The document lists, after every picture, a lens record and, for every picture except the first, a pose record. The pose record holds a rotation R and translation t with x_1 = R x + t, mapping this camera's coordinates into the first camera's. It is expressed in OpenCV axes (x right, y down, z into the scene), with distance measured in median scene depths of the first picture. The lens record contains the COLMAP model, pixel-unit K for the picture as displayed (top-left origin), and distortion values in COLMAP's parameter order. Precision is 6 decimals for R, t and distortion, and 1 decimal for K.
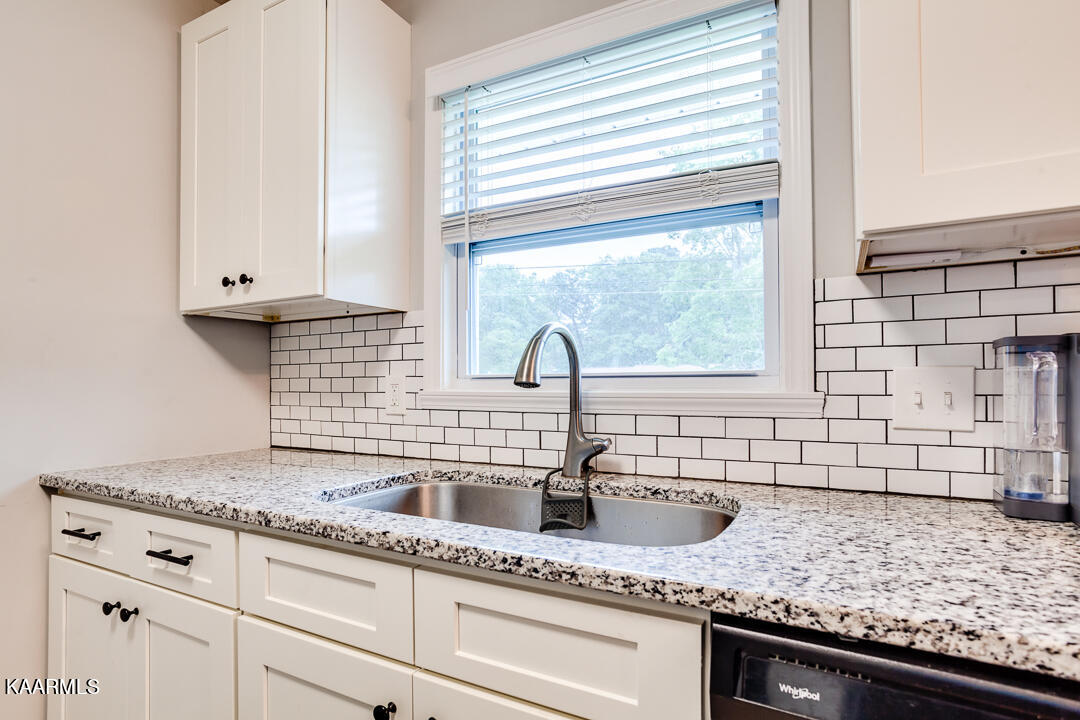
lens RADIAL K [[536.2, 0, 544.2], [0, 536.2, 366.1], [0, 0, 1]] dist [-0.044882, 0.027017]
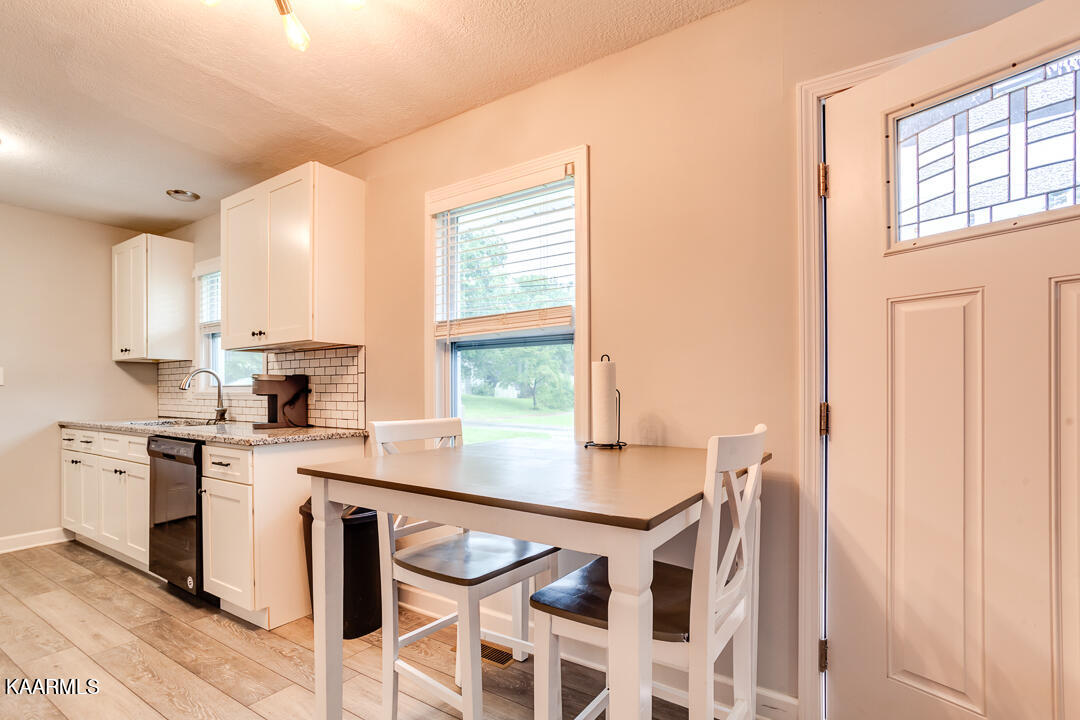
lens RADIAL K [[536.2, 0, 551.8], [0, 536.2, 387.5], [0, 0, 1]] dist [-0.044882, 0.027017]
pose [[0.992539, 0.004503, -0.121848, 1.771668], [-0.002430, 0.999850, 0.017156, -0.021913], [0.121907, -0.016732, 0.992400, -1.298008]]
